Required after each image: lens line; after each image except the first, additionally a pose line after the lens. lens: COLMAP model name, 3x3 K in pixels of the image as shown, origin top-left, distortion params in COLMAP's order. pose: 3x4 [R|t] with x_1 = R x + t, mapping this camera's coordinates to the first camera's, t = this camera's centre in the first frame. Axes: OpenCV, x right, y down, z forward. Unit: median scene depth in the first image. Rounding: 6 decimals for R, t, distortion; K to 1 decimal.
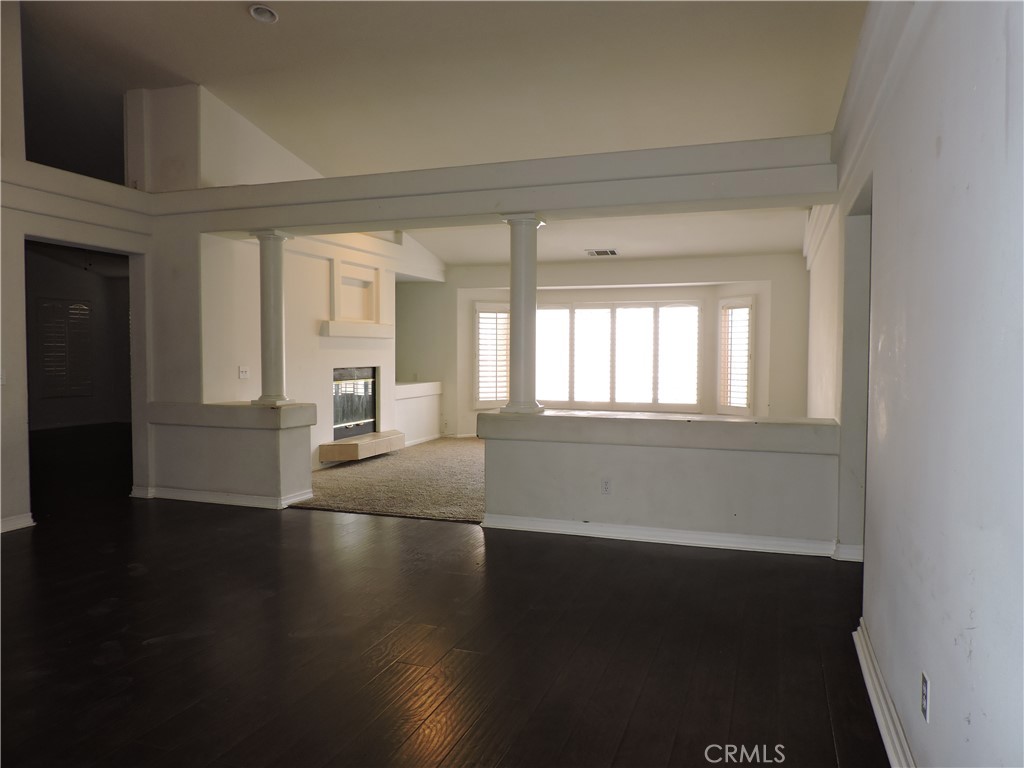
lens RADIAL K [[731.8, 0, 515.3], [0, 731.8, 385.0], [0, 0, 1]] dist [-0.011692, -0.003344]
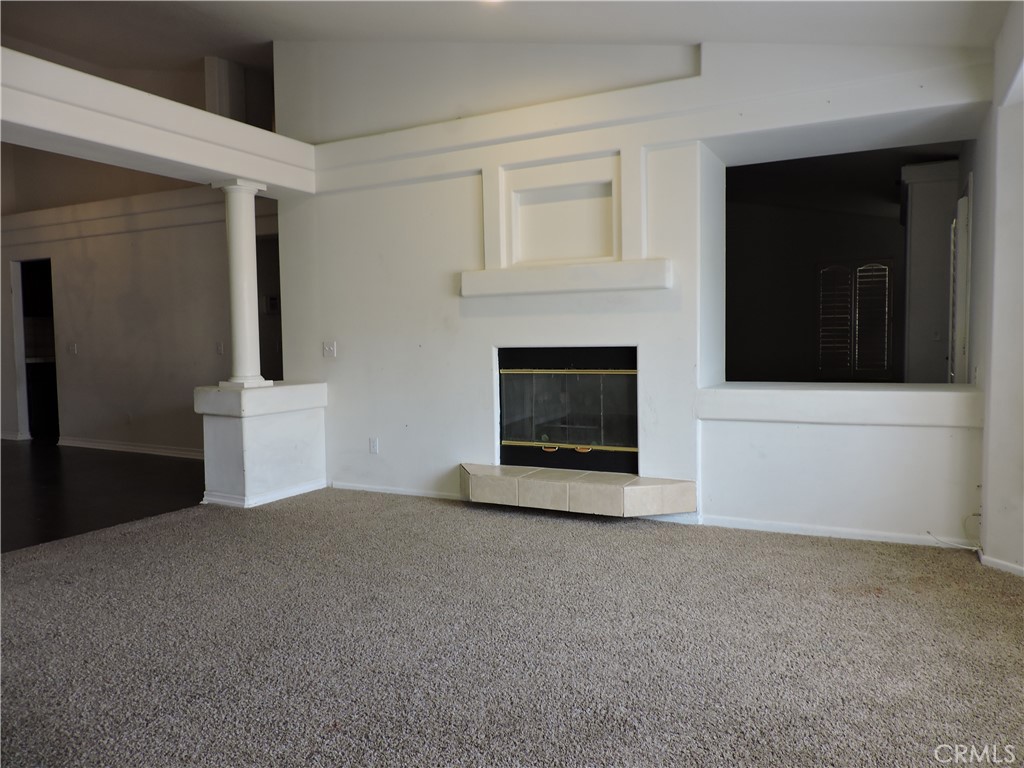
lens RADIAL K [[731.8, 0, 515.3], [0, 731.8, 385.0], [0, 0, 1]] dist [-0.011692, -0.003344]
pose [[-0.139006, 0.062543, -0.988315, 0.375243], [-0.029861, 0.997285, 0.067311, -0.034296], [0.989841, 0.038869, -0.136761, 1.144992]]
